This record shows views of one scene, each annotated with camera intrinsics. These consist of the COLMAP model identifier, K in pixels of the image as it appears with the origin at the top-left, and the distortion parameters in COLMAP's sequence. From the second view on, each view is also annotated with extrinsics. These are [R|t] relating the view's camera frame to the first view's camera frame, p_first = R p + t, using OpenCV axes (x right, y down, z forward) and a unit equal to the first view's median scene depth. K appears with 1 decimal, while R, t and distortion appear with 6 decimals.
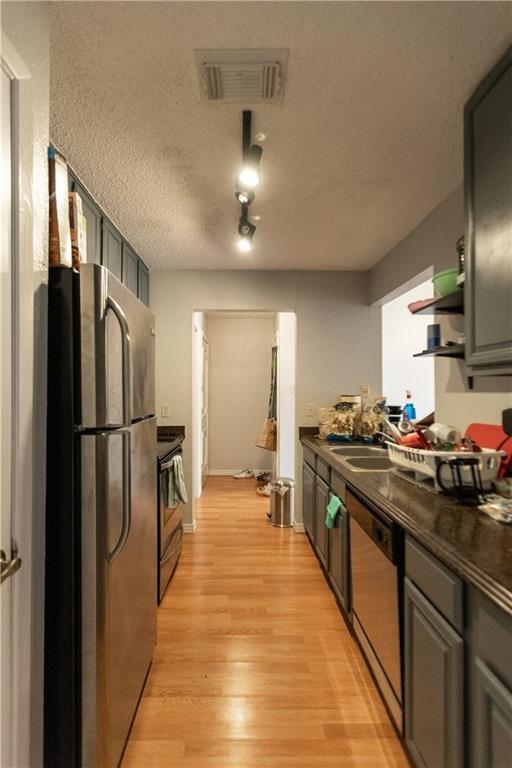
lens RADIAL K [[342.9, 0, 255.8], [0, 342.9, 366.4], [0, 0, 1]] dist [0.000782, -0.000206]
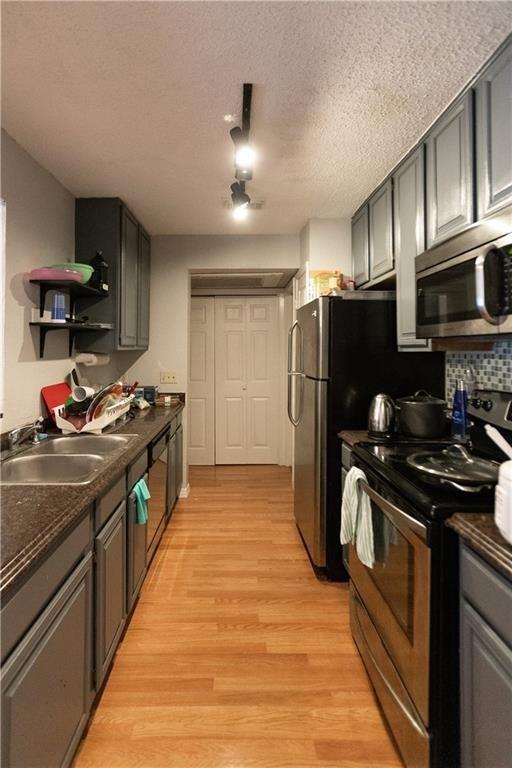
lens RADIAL K [[342.9, 0, 255.8], [0, 342.9, 366.4], [0, 0, 1]] dist [0.000782, -0.000206]
pose [[-0.999802, -0.003824, -0.019514, -0.044869], [-0.003540, 0.999888, -0.014528, 0.093893], [0.019567, -0.014456, -0.999704, 1.885199]]
